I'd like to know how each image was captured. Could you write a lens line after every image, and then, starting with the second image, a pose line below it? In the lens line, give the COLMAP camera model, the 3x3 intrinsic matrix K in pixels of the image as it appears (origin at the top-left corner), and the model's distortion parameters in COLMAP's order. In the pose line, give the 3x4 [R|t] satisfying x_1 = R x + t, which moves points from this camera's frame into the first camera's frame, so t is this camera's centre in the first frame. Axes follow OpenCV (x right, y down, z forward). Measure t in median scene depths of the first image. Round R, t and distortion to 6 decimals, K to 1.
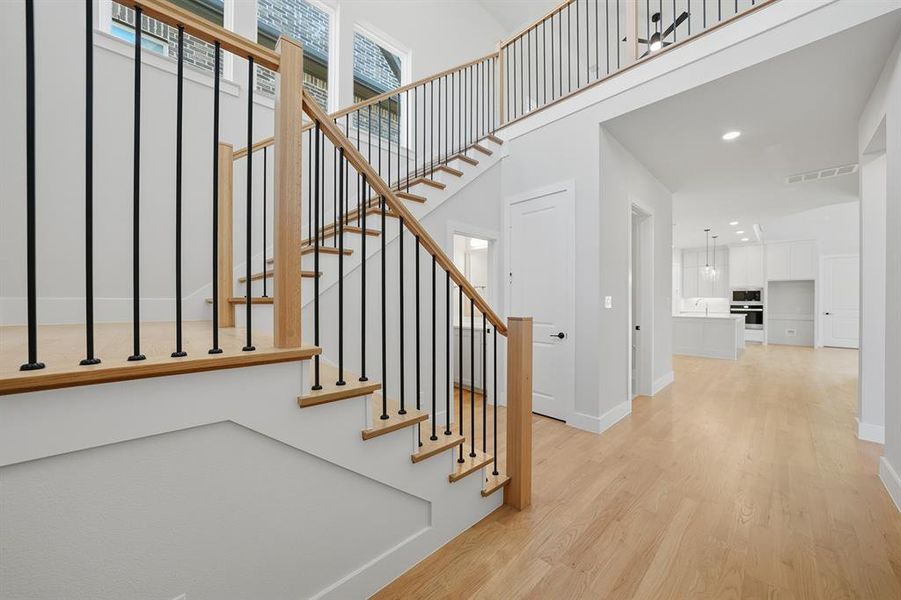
lens RADIAL K [[319.5, 0, 458.1], [0, 319.5, 300.6], [0, 0, 1]] dist [-0.016395, 0.002484]
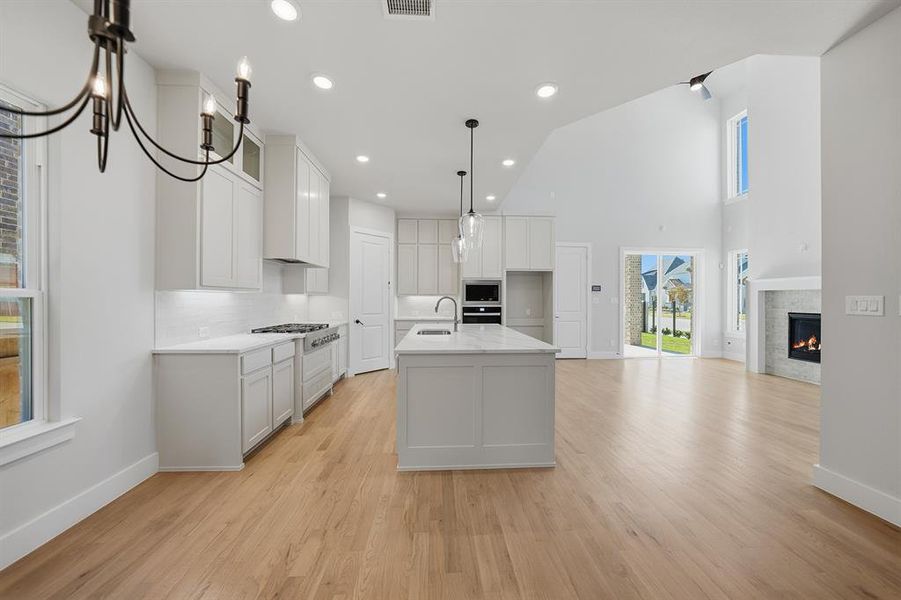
lens RADIAL K [[319.5, 0, 454.3], [0, 319.5, 298.4], [0, 0, 1]] dist [-0.016395, 0.002484]
pose [[0.650758, 0.000620, 0.759285, 0.391576], [0.005946, 0.999965, -0.005913, 0.000374], [-0.759262, 0.008363, 0.650731, 0.634357]]
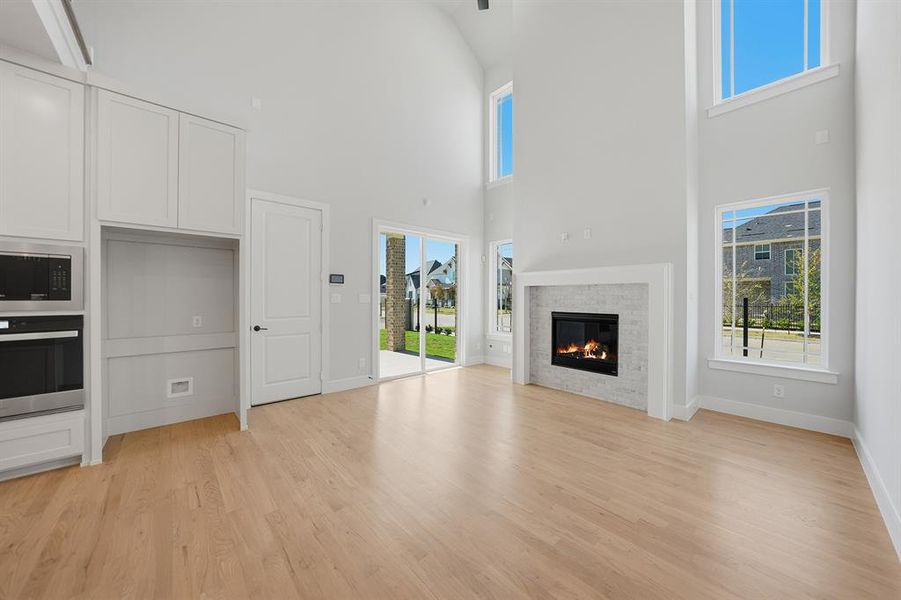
lens RADIAL K [[319.5, 0, 454.3], [0, 319.5, 296.9], [0, 0, 1]] dist [-0.016395, 0.002484]
pose [[0.038323, -0.001782, 0.999264, 0.715693], [0.006962, 0.999975, 0.001516, 0.001621], [-0.999241, 0.006899, 0.038334, 0.677912]]
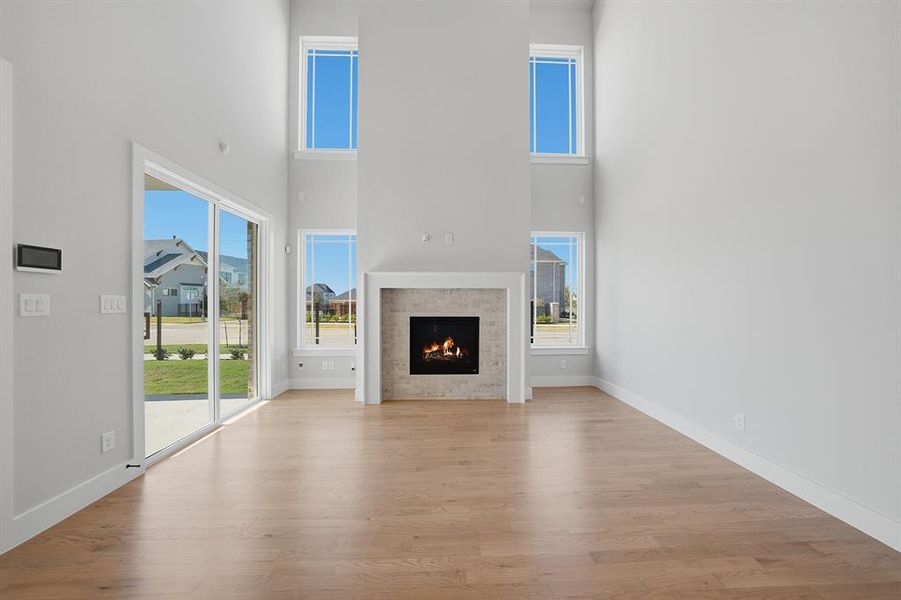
lens RADIAL K [[319.5, 0, 451.1], [0, 319.5, 301.5], [0, 0, 1]] dist [-0.016395, 0.002484]
pose [[-0.742783, -0.002966, 0.669526, 0.867129], [0.004295, 0.999949, 0.009194, 0.000437], [-0.669518, 0.009705, -0.742732, 0.844756]]
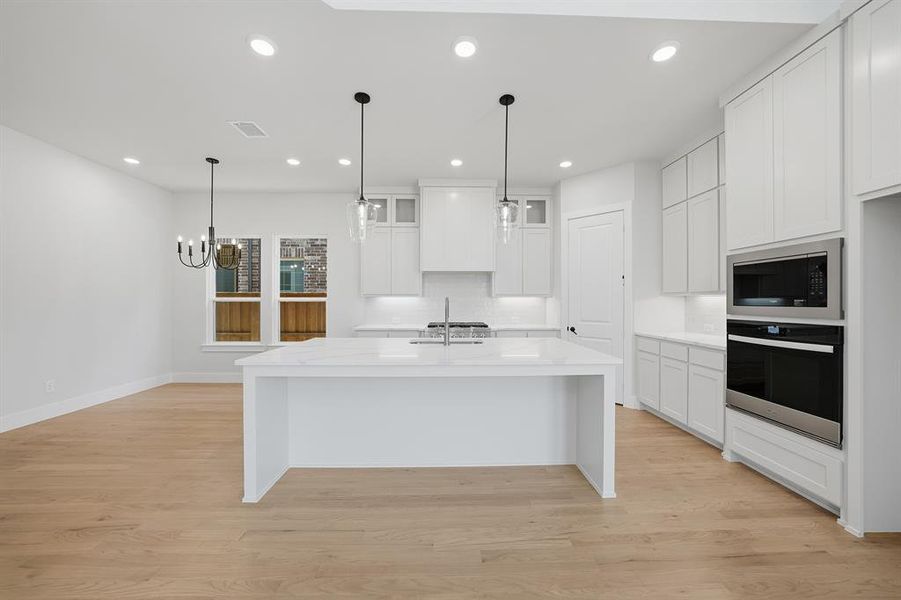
lens RADIAL K [[319.5, 0, 451.1], [0, 319.5, 302.6], [0, 0, 1]] dist [-0.016395, 0.002484]
pose [[0.732584, 0.000977, -0.680676, 0.916884], [-0.004629, 0.999983, -0.003547, 0.001564], [0.680661, 0.005749, 0.732576, 0.682397]]
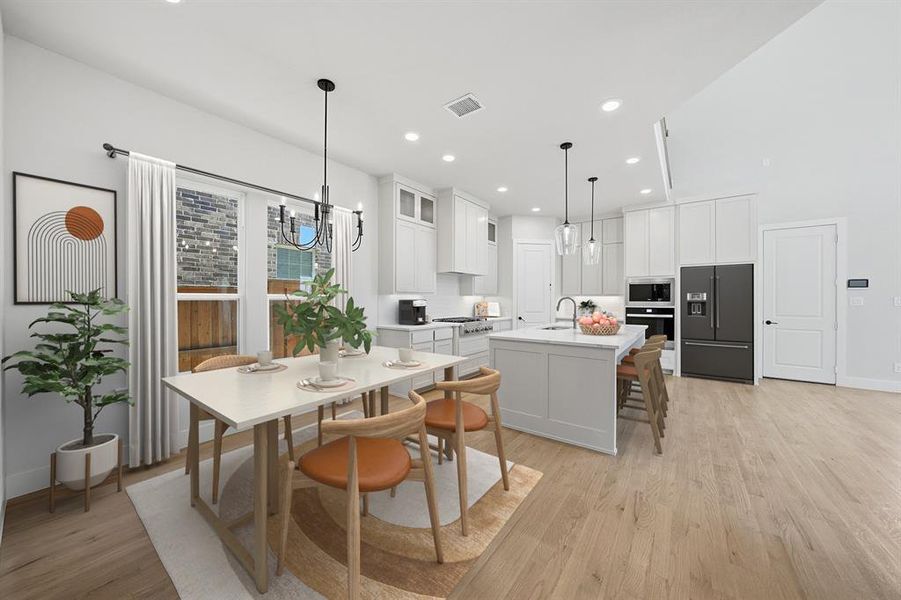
lens RADIAL K [[319.5, 0, 451.7], [0, 319.5, 301.1], [0, 0, 1]] dist [-0.016395, 0.002484]
pose [[0.986336, -0.002557, 0.164724, 0.458659], [0.002712, 0.999996, -0.000719, 0.001196], [-0.164722, 0.001156, 0.986339, 0.482735]]
